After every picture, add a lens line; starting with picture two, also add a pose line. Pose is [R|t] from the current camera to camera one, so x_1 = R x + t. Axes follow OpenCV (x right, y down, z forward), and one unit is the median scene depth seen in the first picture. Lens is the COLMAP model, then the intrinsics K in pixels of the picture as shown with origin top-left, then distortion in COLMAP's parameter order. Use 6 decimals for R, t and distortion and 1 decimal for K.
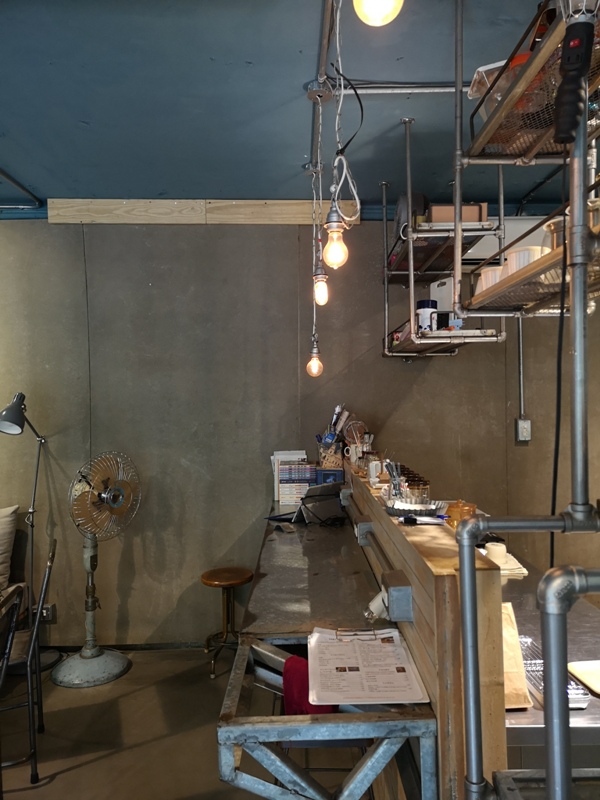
lens RADIAL K [[623.0, 0, 303.5], [0, 623.0, 399.2], [0, 0, 1]] dist [0.020917, -0.057603]
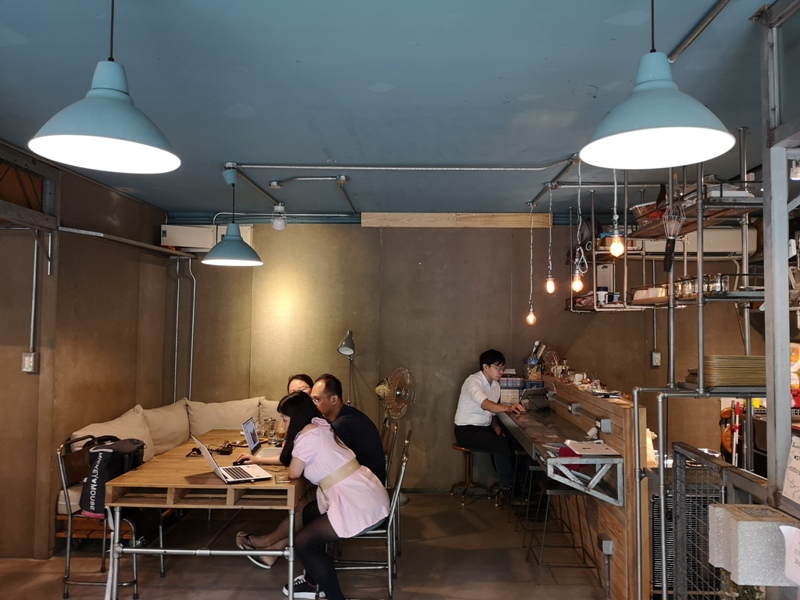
lens RADIAL K [[623.0, 0, 397.0], [0, 623.0, 299.8], [0, 0, 1]] dist [0.020917, -0.057603]
pose [[0.998088, 0.015822, -0.059747, -0.224812], [-0.018034, 0.999164, -0.036675, -0.032731], [0.059117, 0.037683, 0.997540, -0.662385]]
